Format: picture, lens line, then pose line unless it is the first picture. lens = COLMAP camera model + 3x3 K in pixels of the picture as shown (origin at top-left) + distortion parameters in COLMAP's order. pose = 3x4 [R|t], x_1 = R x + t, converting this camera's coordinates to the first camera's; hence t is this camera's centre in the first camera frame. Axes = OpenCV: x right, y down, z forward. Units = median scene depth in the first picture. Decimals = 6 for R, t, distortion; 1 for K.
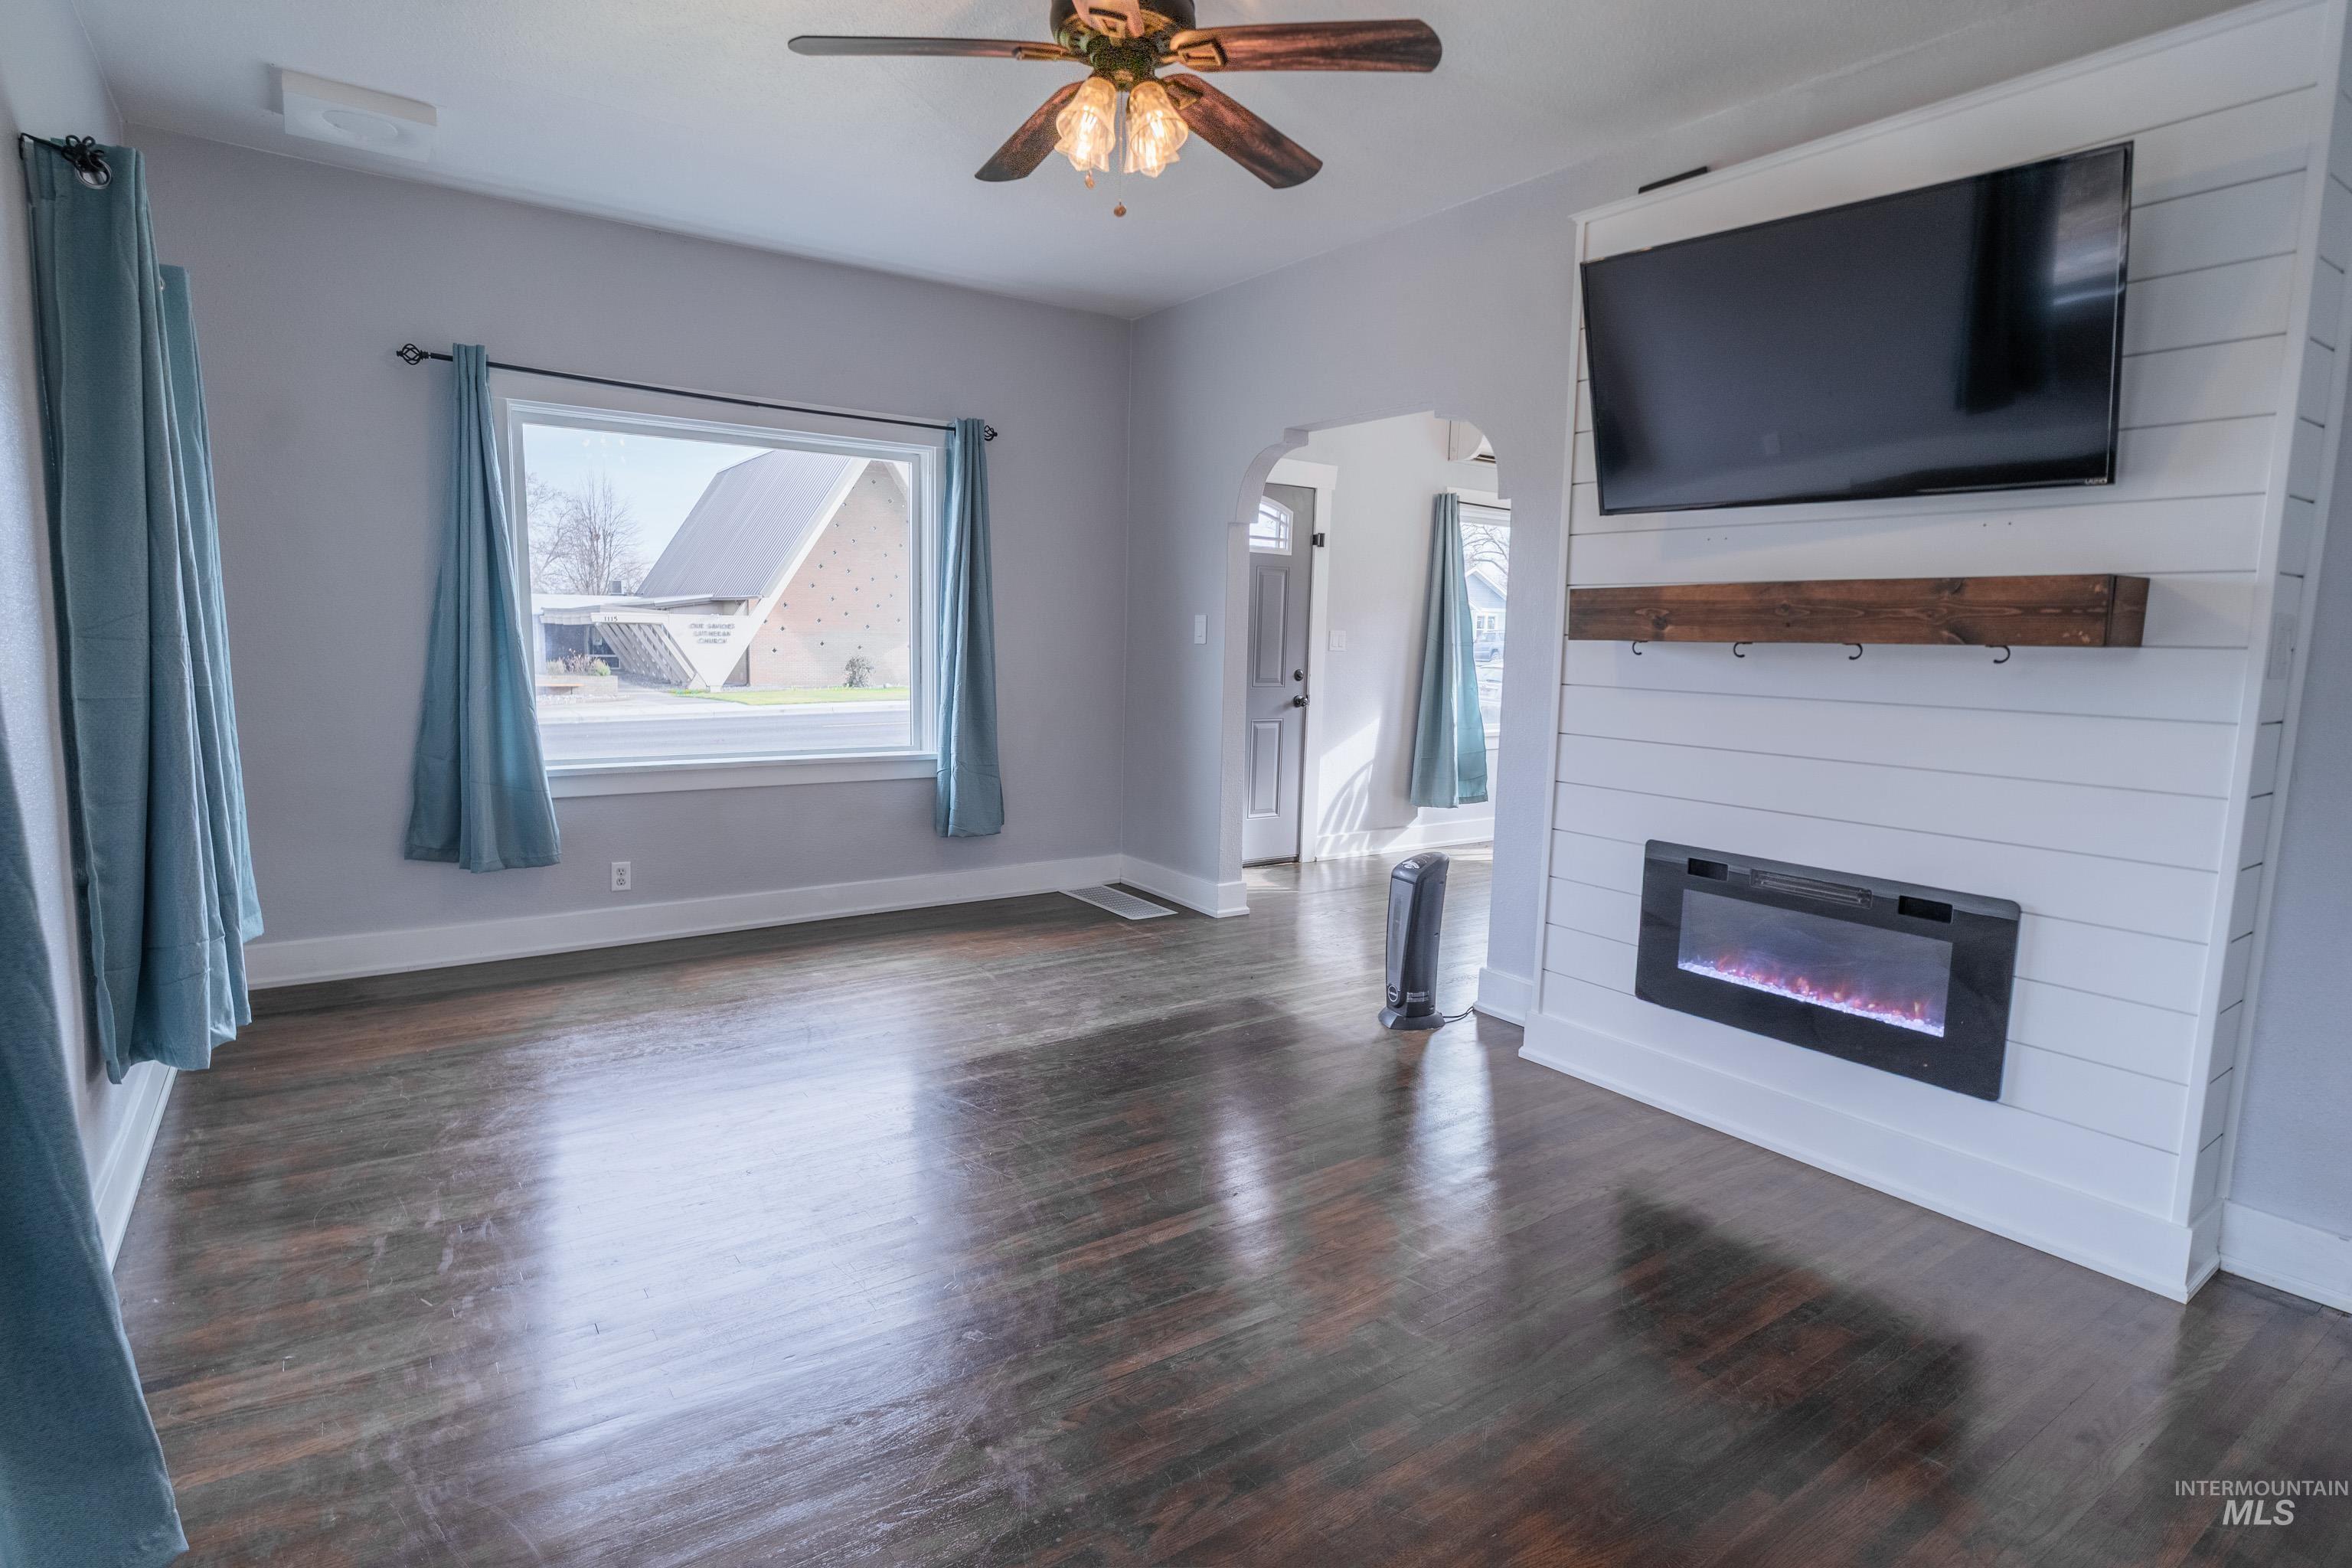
lens RADIAL K [[1192.9, 0, 1170.5], [0, 1192.9, 782.2], [0, 0, 1]] dist [-0.010419, 0.000607]
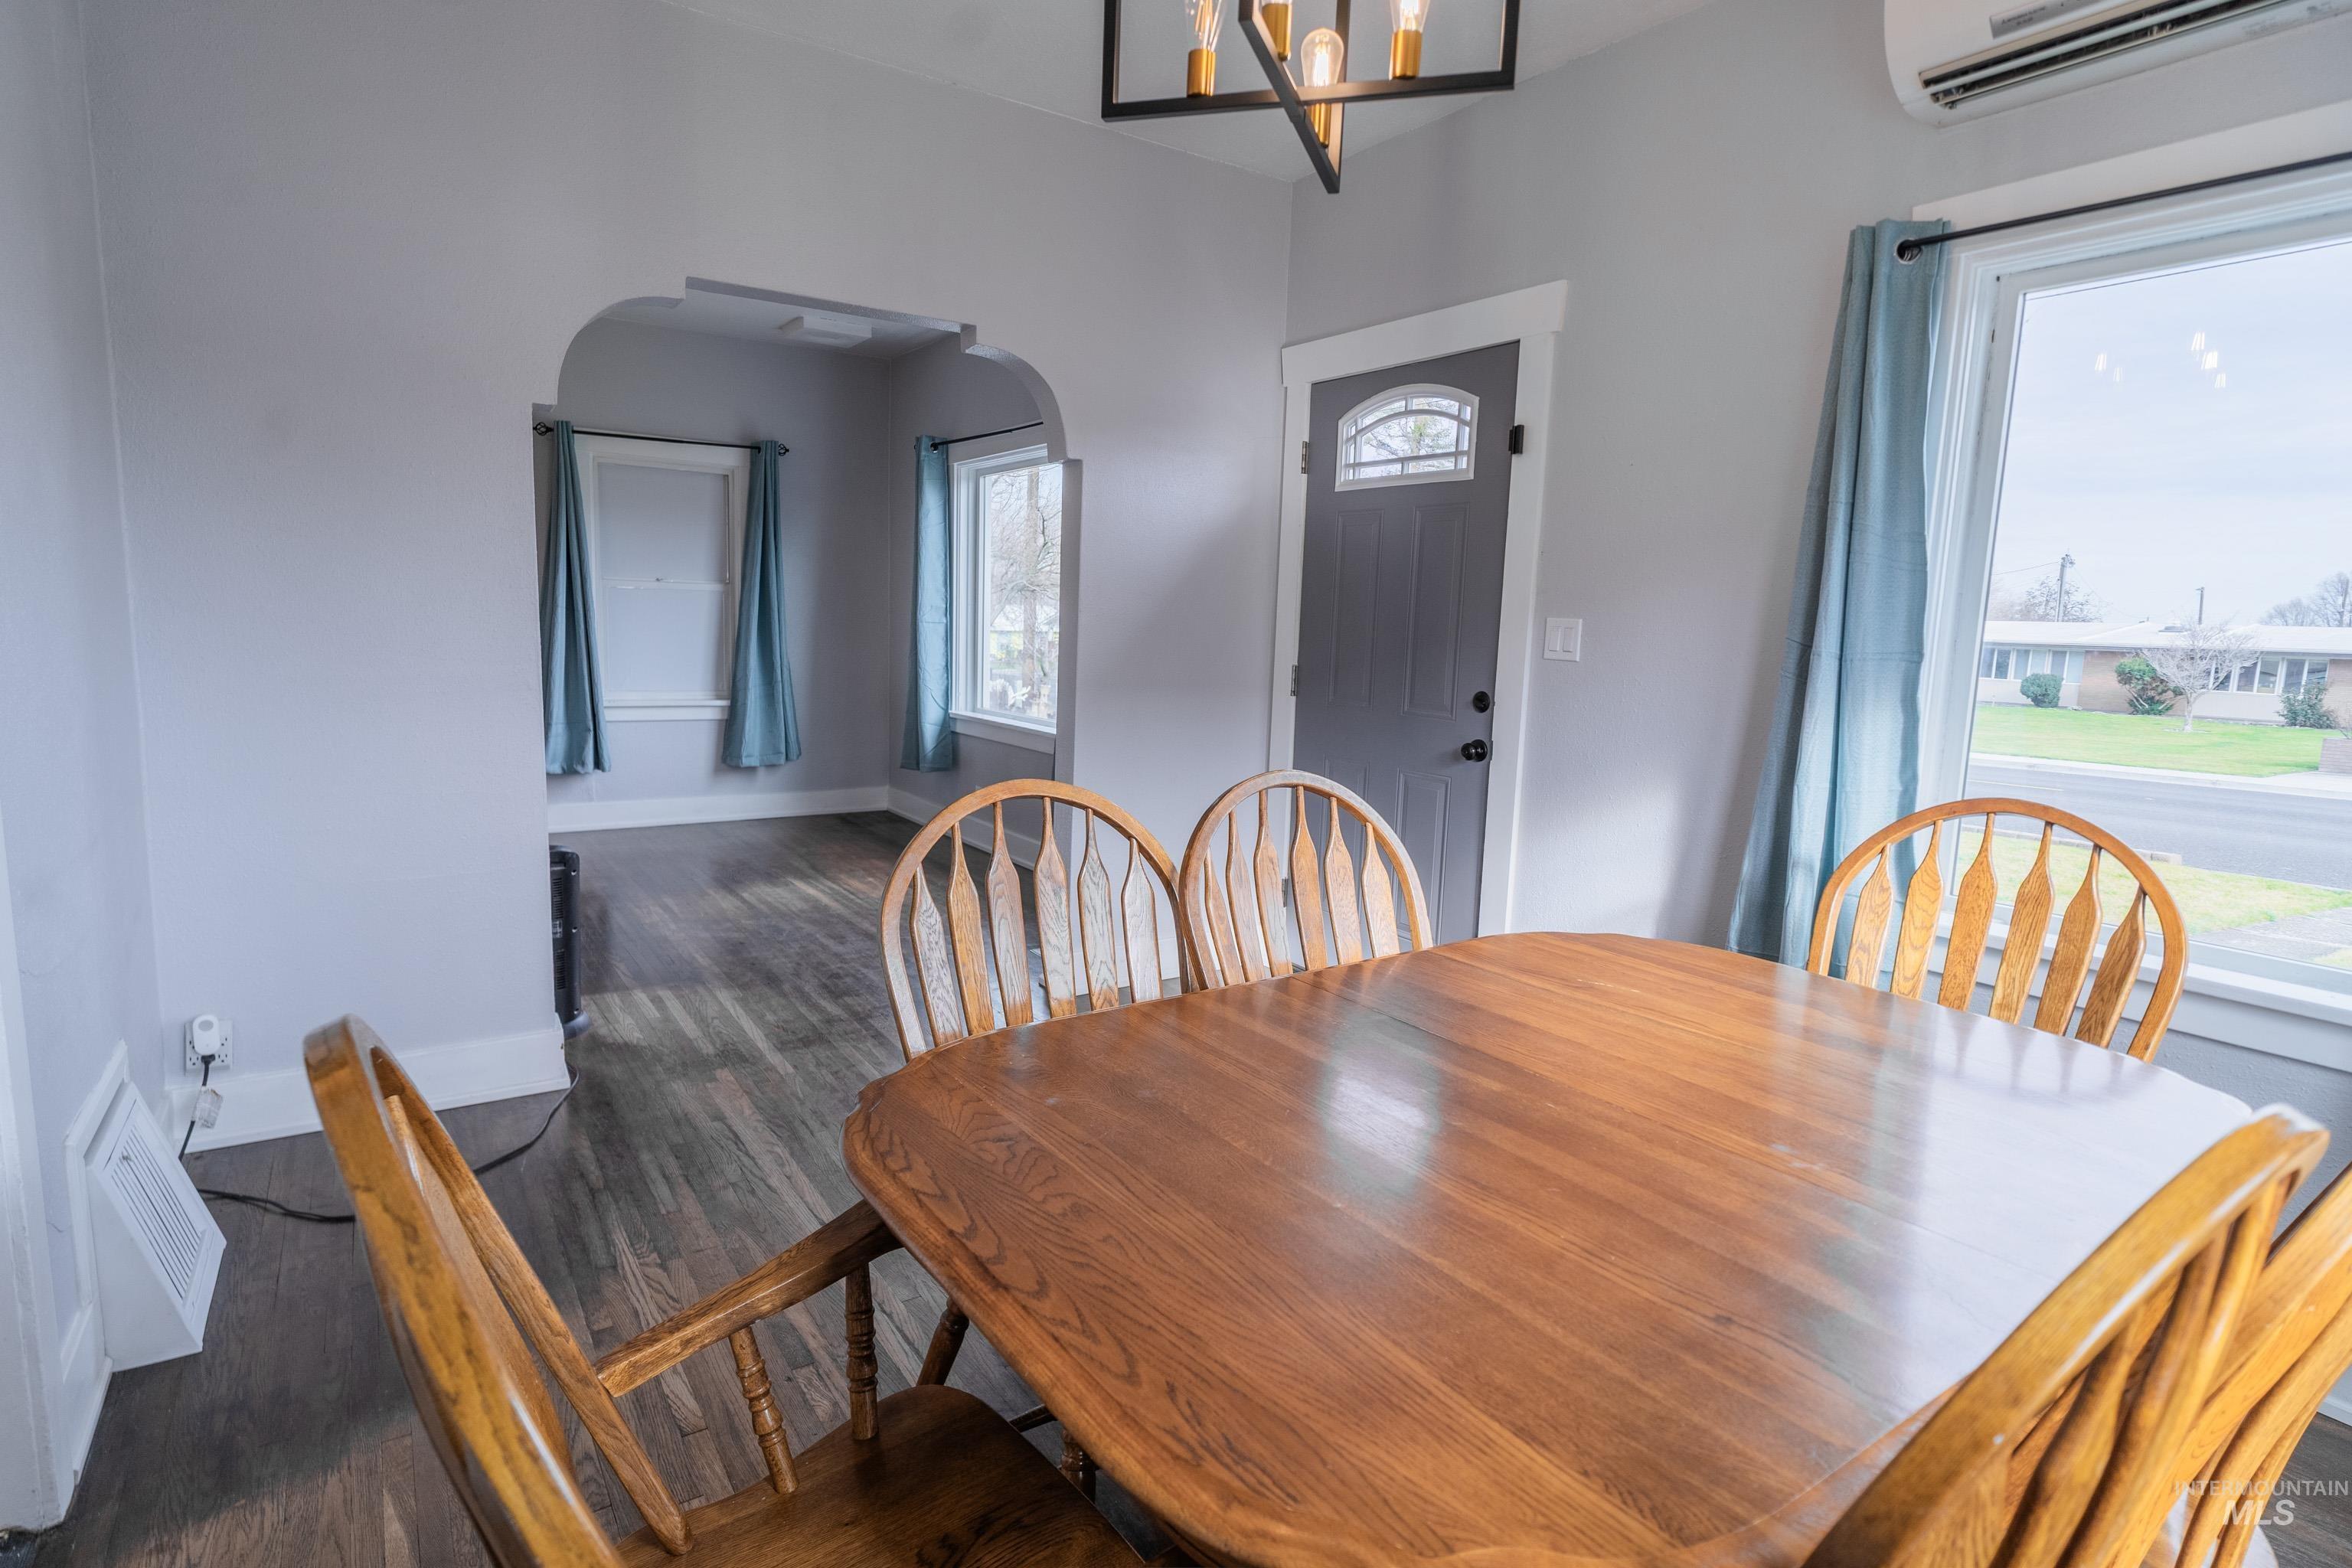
lens RADIAL K [[1192.9, 0, 1170.5], [0, 1192.9, 782.2], [0, 0, 1]] dist [-0.010419, 0.000607]
pose [[-0.015820, 0.117478, -0.992949, 0.923197], [-0.152599, 0.981156, 0.118514, -0.137864], [0.988162, 0.153398, 0.002405, 1.239763]]
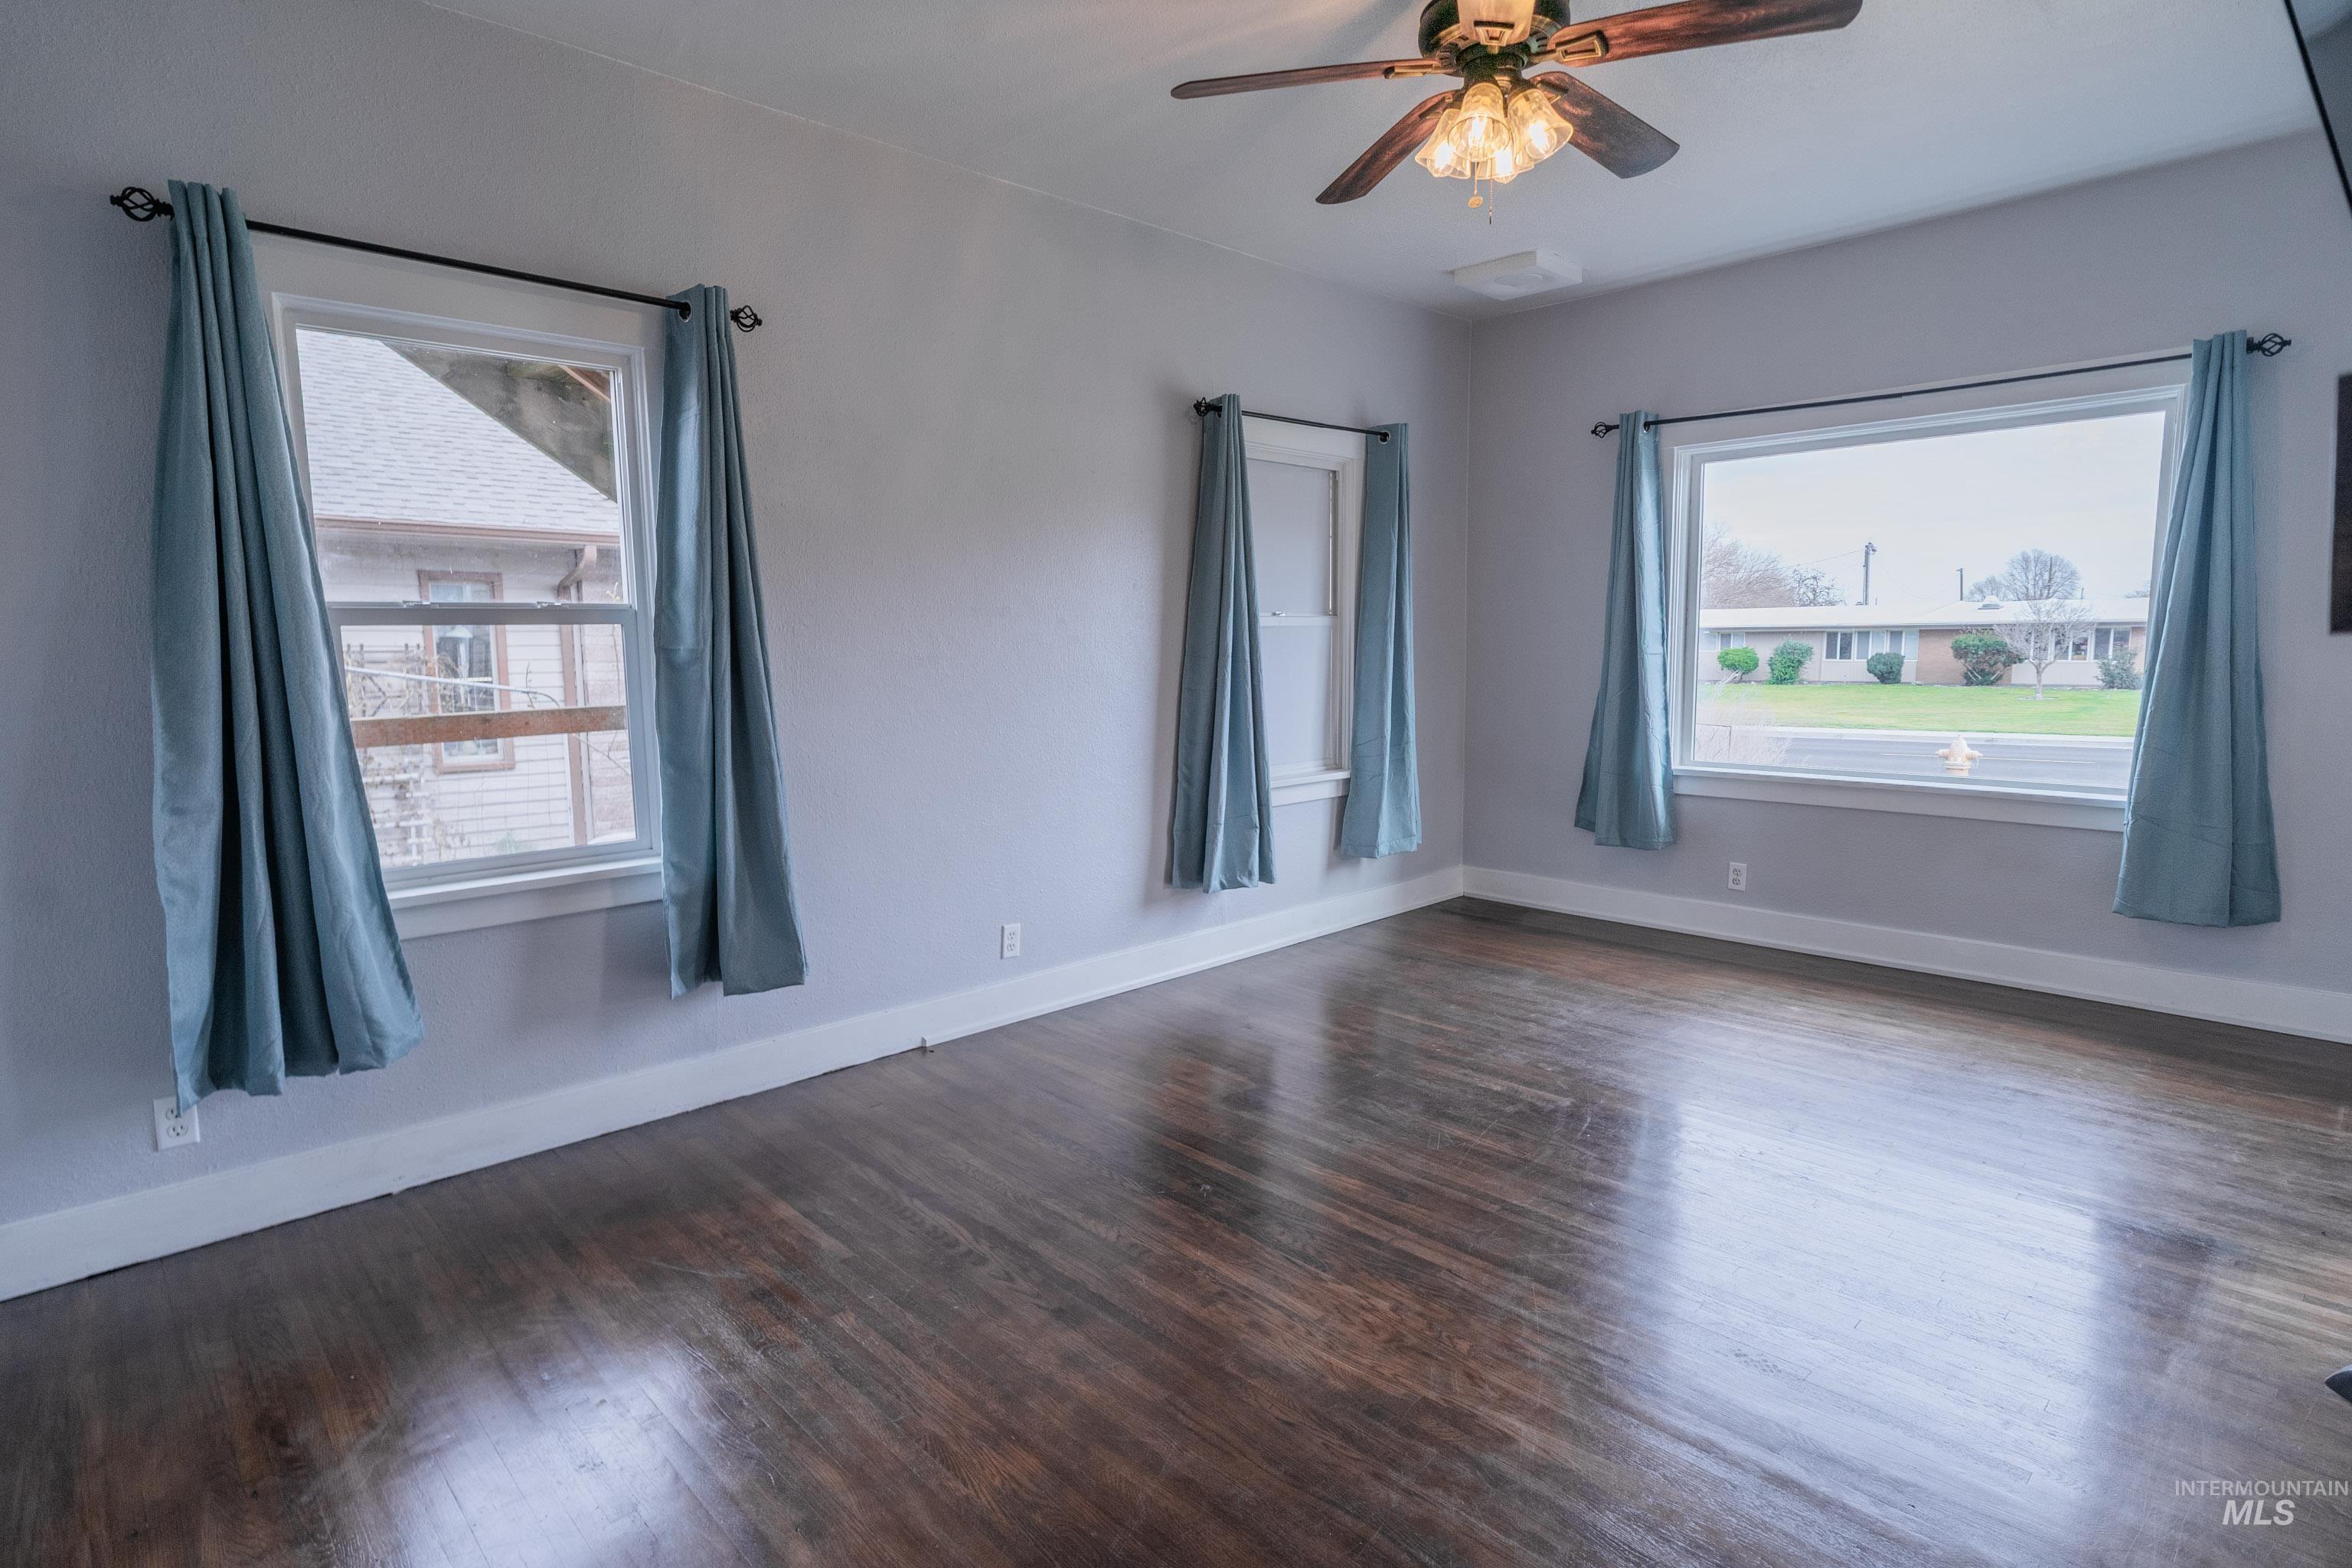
lens RADIAL K [[1192.9, 0, 1170.5], [0, 1192.9, 782.2], [0, 0, 1]] dist [-0.010419, 0.000607]
pose [[0.155769, 0.099409, -0.982779, 0.511912], [-0.103119, 0.991123, 0.083909, -0.042532], [0.982396, 0.088273, 0.164637, 0.331375]]
